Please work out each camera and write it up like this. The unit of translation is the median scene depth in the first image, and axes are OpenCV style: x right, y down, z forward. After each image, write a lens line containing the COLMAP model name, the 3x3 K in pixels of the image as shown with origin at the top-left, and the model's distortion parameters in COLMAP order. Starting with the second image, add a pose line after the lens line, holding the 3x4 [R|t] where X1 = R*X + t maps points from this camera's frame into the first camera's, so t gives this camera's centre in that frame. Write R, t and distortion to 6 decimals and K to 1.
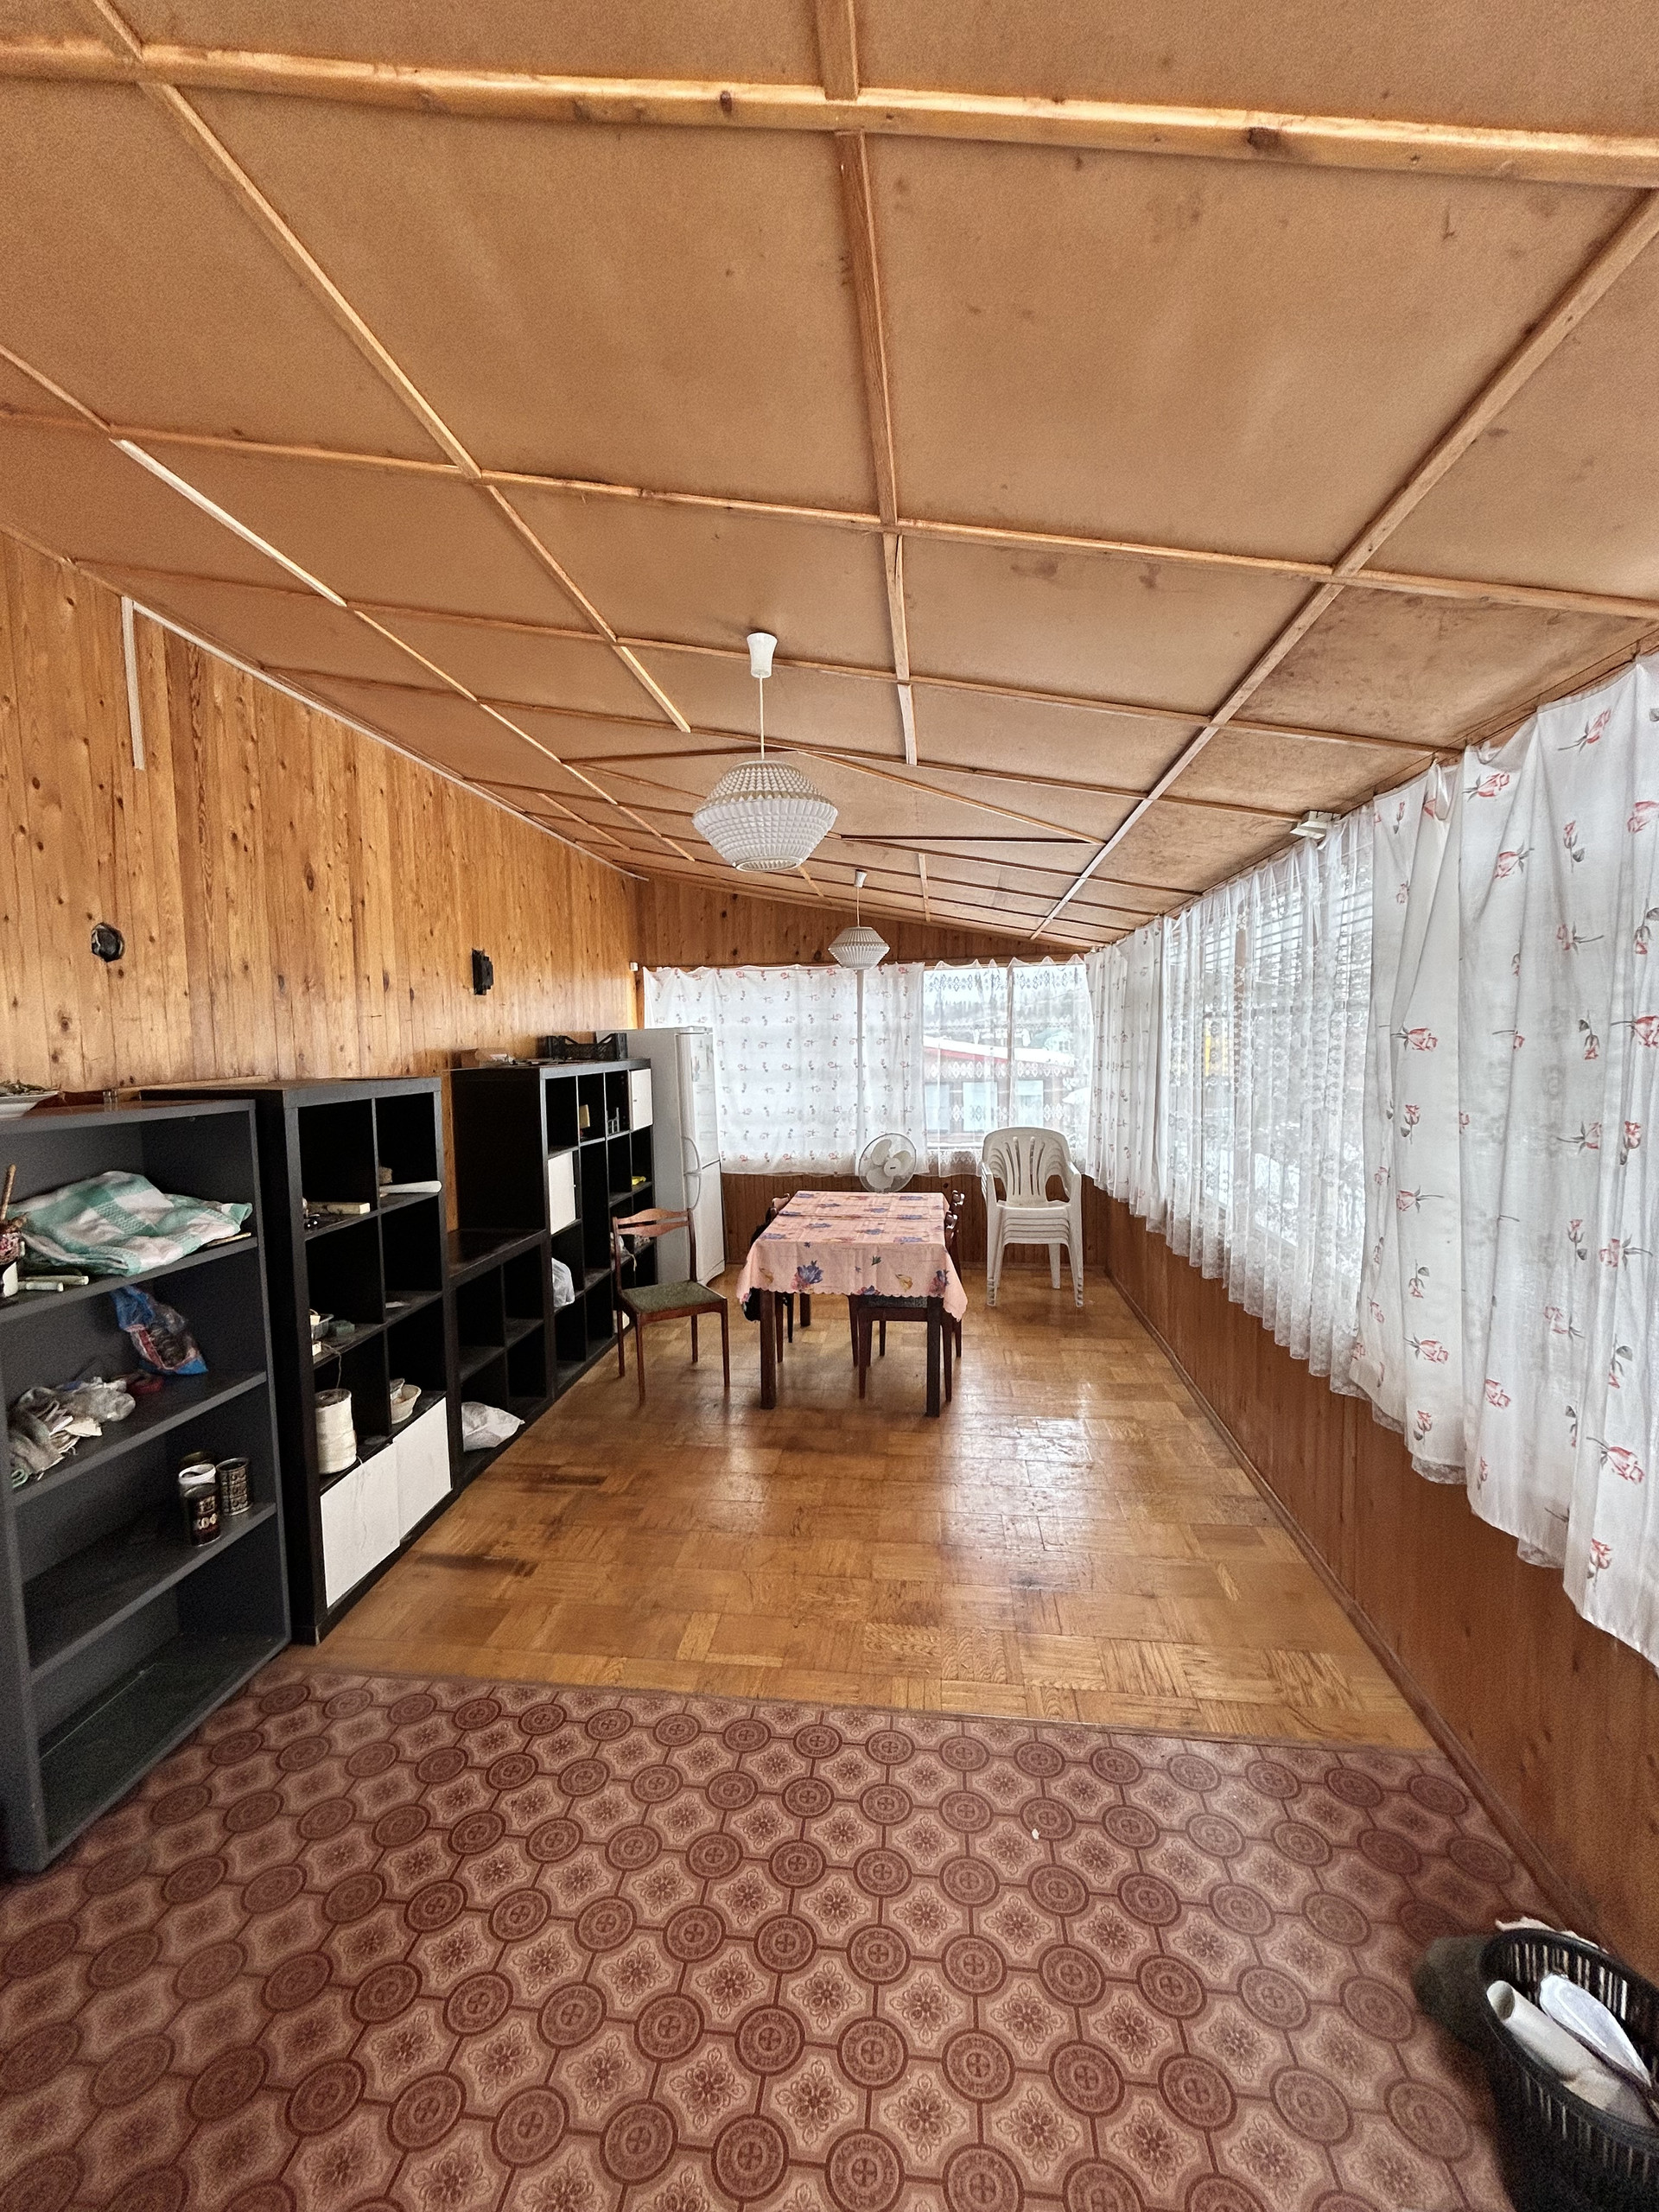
lens RADIAL K [[873.0, 0, 823.0], [0, 873.0, 1107.6], [0, 0, 1]] dist [-0.004402, 0.000525]
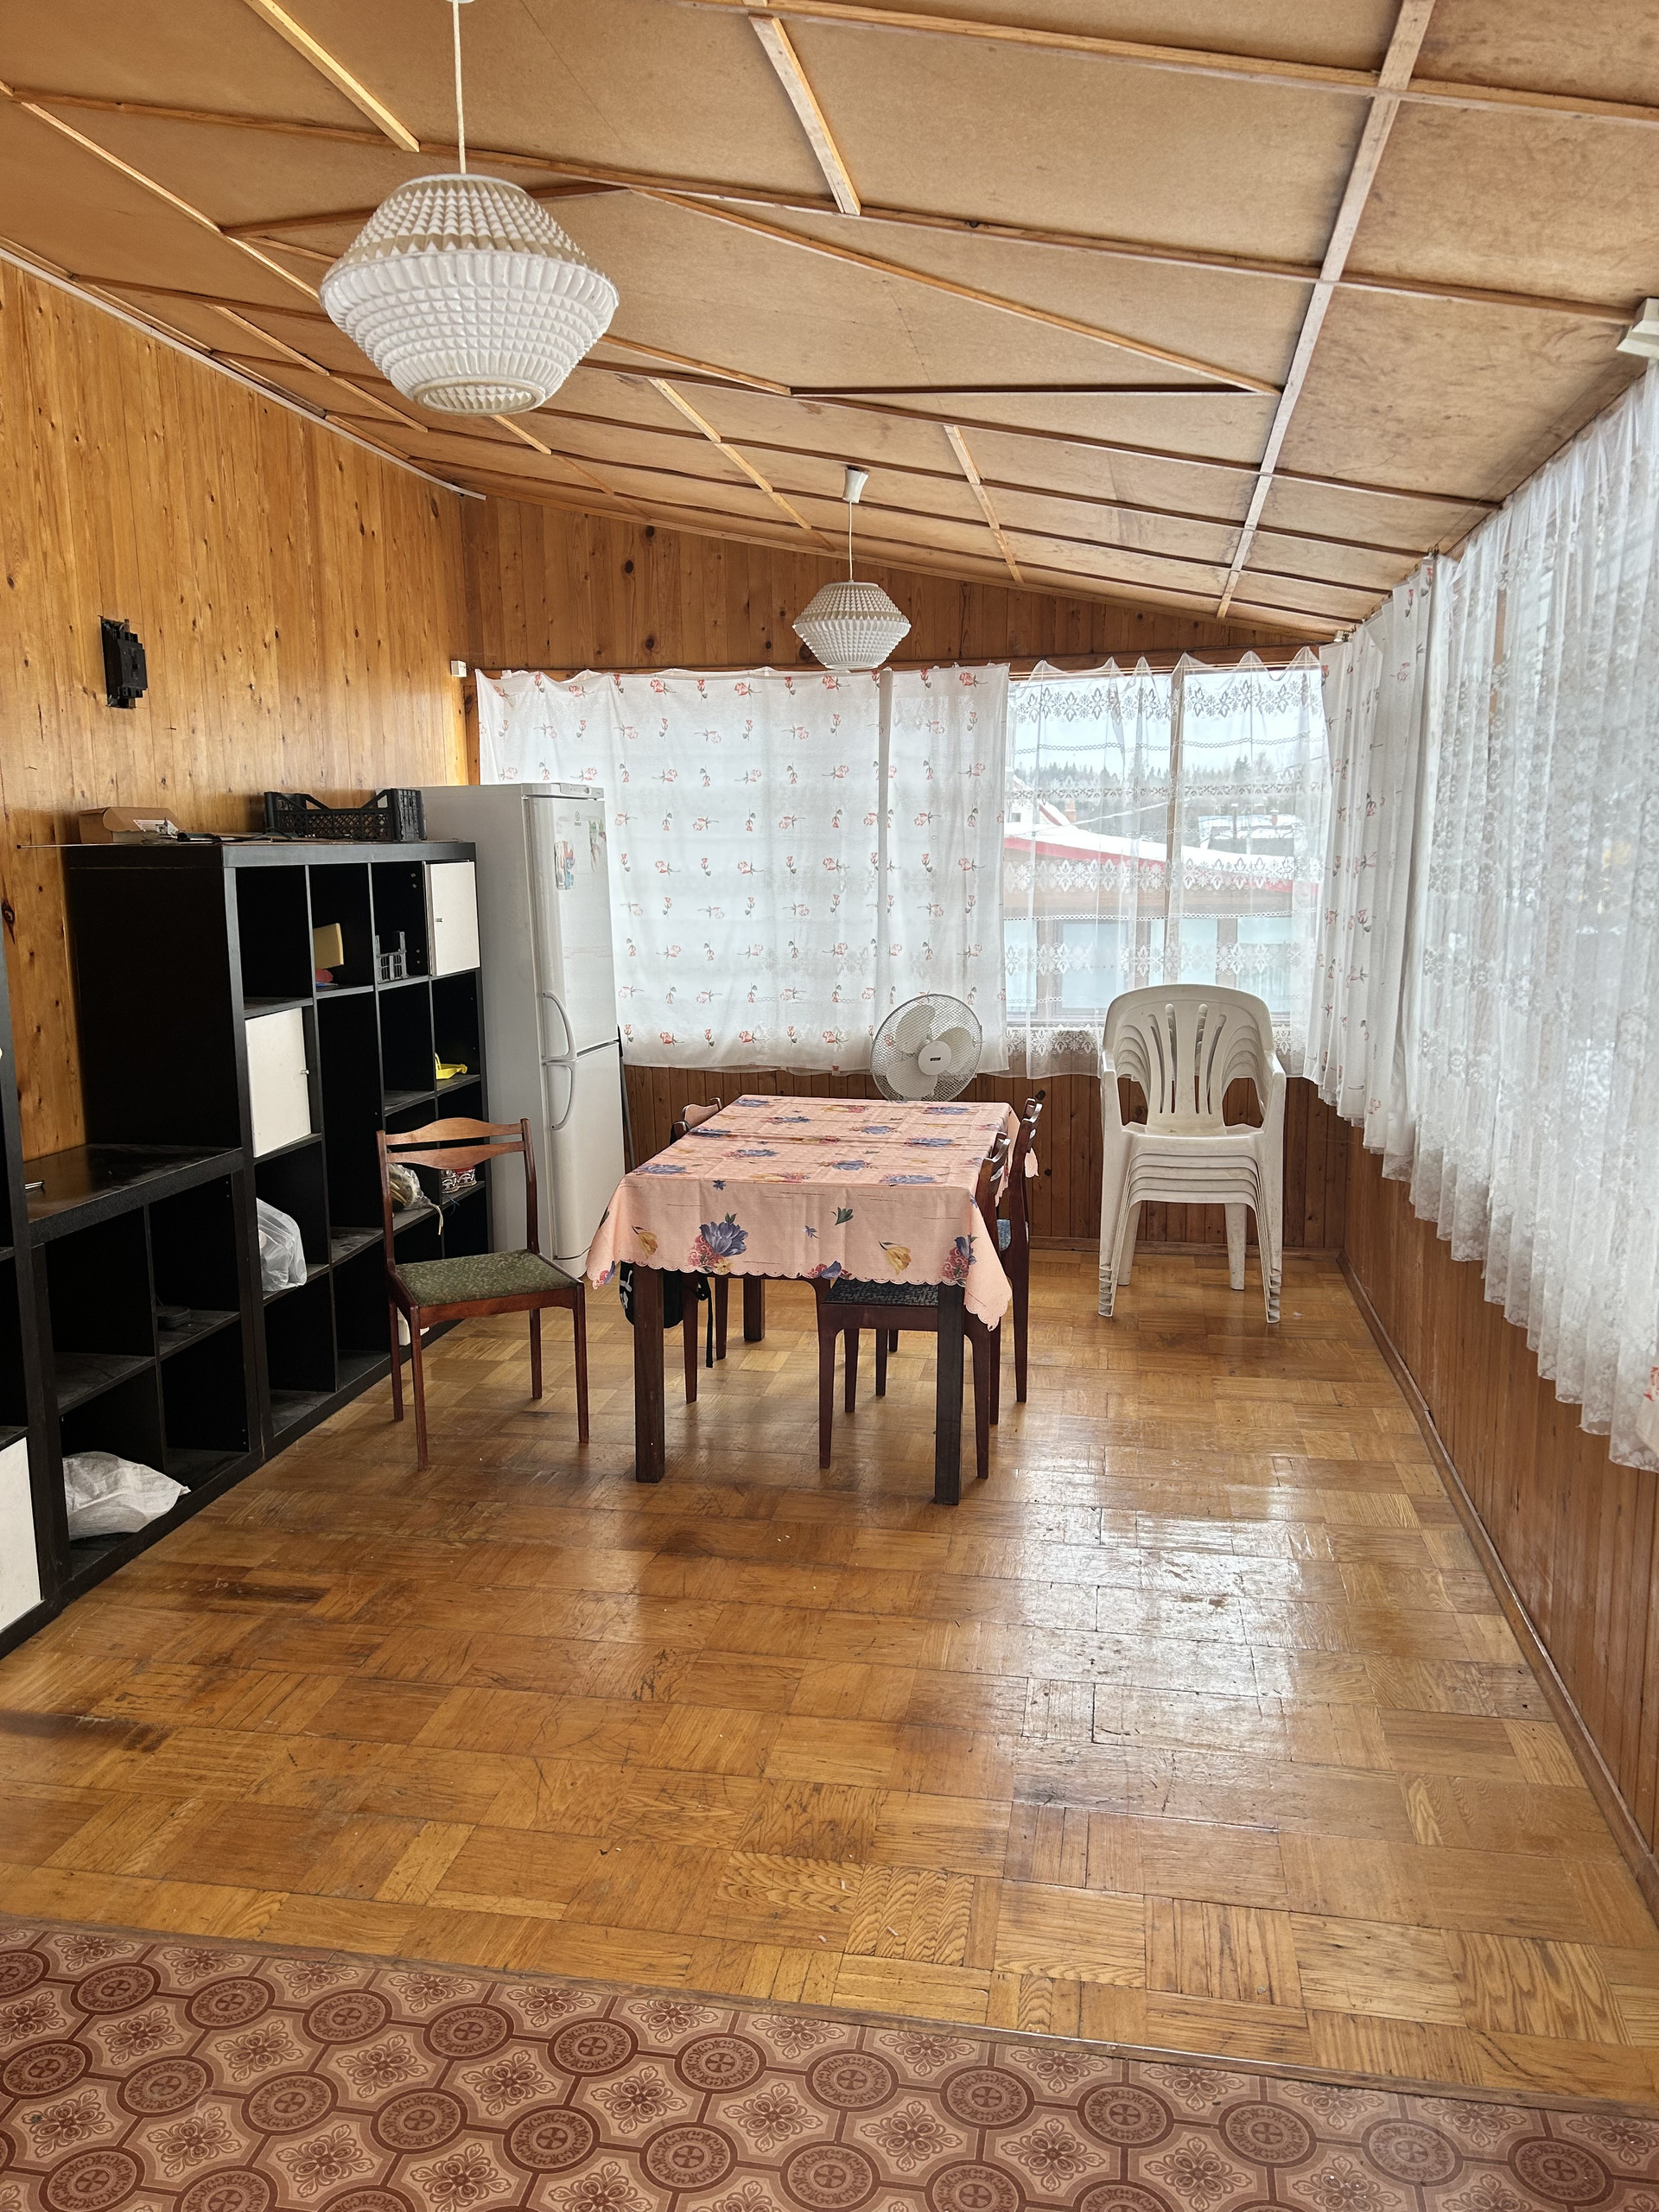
lens RADIAL K [[1614.7, 0, 825.6], [0, 1614.7, 1117.9], [0, 0, 1]] dist [0.049033, -0.056861]
pose [[0.998584, 0.019340, -0.049548, 0.098581], [-0.014680, 0.995582, 0.092742, 0.023596], [0.051123, -0.091883, 0.994457, 0.018219]]
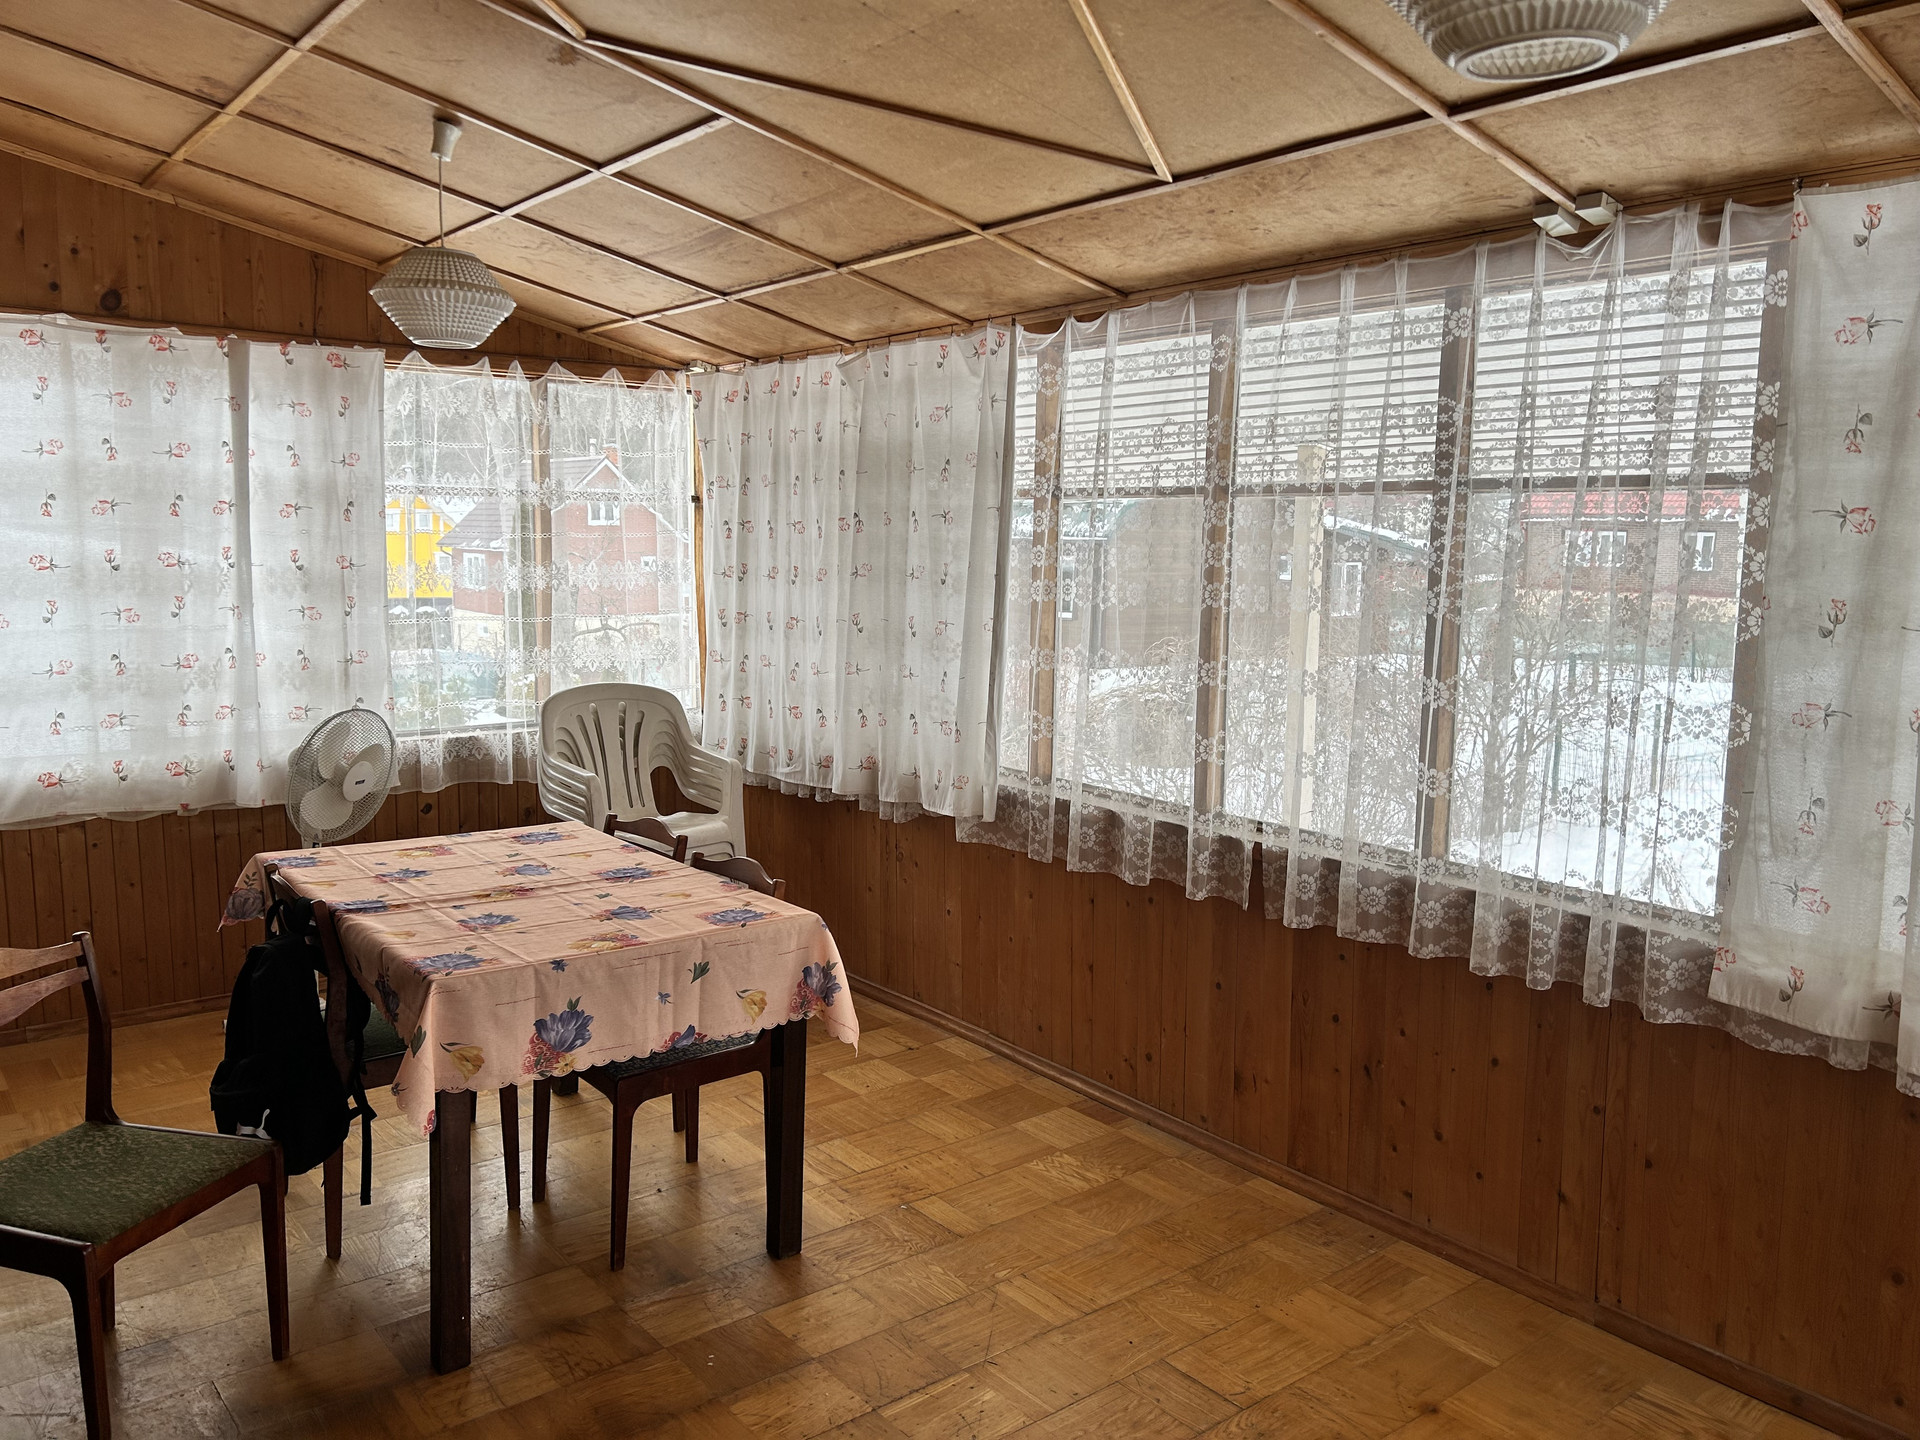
lens RADIAL K [[1401.5, 0, 954.9], [0, 1401.5, 691.3], [0, 0, 1]] dist [0.049033, -0.056861]
pose [[0.689615, -0.045012, 0.722776, -0.393041], [0.023126, 0.998926, 0.040144, -0.003655], [-0.723807, -0.010969, 0.689915, 0.380299]]
